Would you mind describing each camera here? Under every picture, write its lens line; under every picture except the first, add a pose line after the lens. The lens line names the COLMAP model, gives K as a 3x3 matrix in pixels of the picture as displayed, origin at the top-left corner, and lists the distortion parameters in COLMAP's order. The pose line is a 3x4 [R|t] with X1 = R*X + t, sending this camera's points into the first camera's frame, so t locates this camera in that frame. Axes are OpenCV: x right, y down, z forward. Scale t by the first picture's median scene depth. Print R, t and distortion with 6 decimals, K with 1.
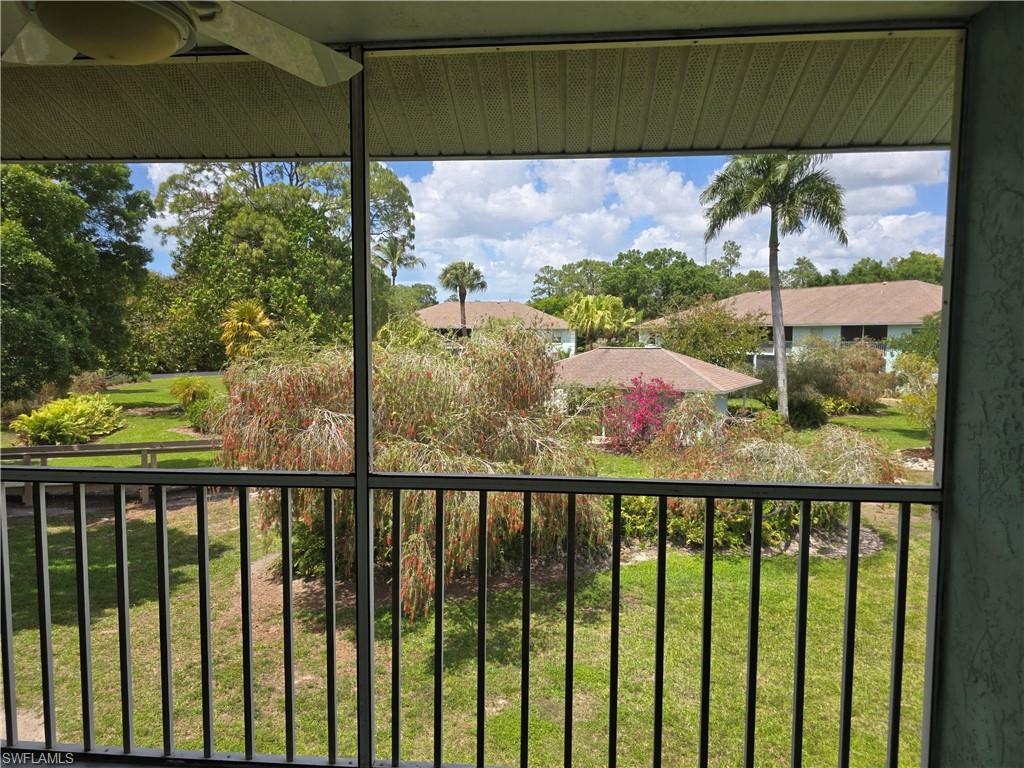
lens RADIAL K [[697.1, 0, 505.0], [0, 697.1, 383.7], [0, 0, 1]] dist [0.073639, -0.074258]
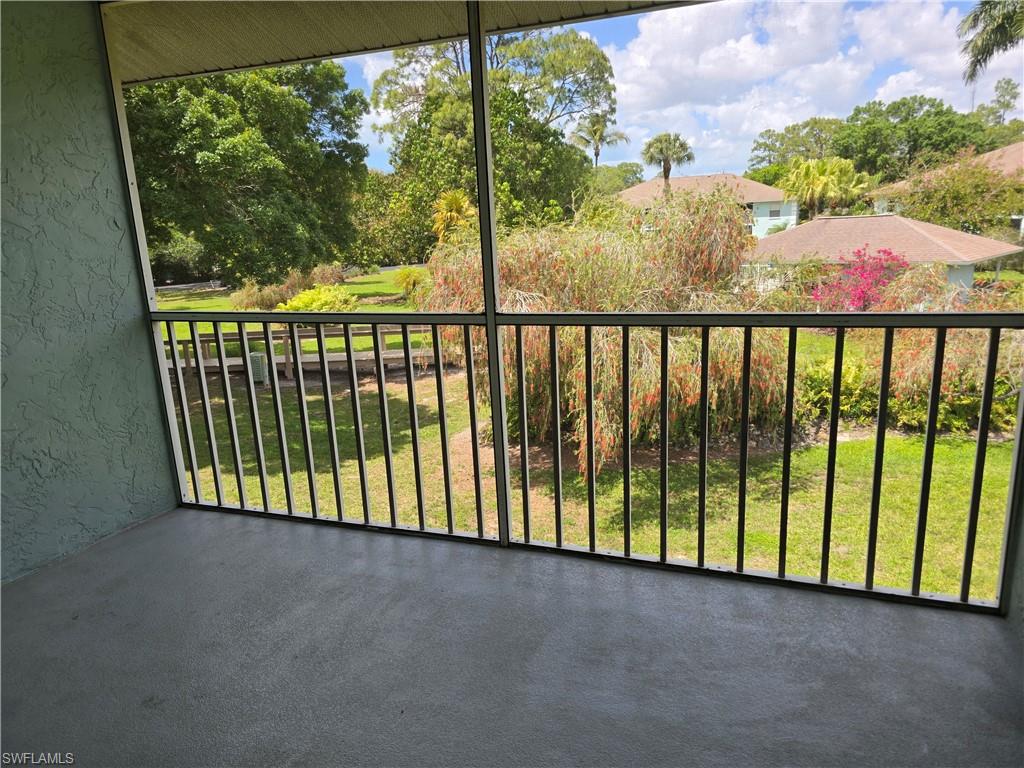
lens RADIAL K [[695.9, 0, 512.1], [0, 695.9, 383.6], [0, 0, 1]] dist [0.075327, -0.076134]
pose [[0.960226, 0.015153, -0.278814, 0.009050], [0.029939, 0.987183, 0.156759, 0.003253], [0.277616, -0.158871, 0.947465, -0.008412]]
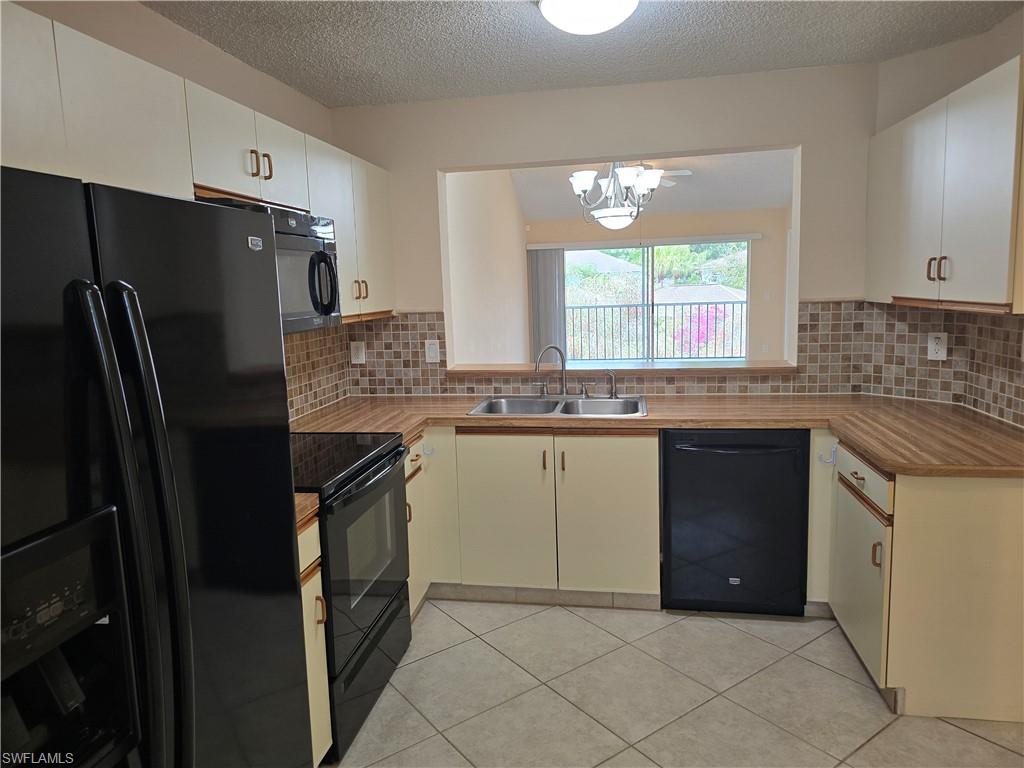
lens RADIAL K [[695.9, 0, 512.1], [0, 695.9, 383.6], [0, 0, 1]] dist [0.075327, -0.076134]
pose [[0.996478, -0.026795, -0.079463, -0.045633], [0.032824, 0.996601, 0.075560, 0.016482], [0.077169, -0.077902, 0.993970, -0.255021]]
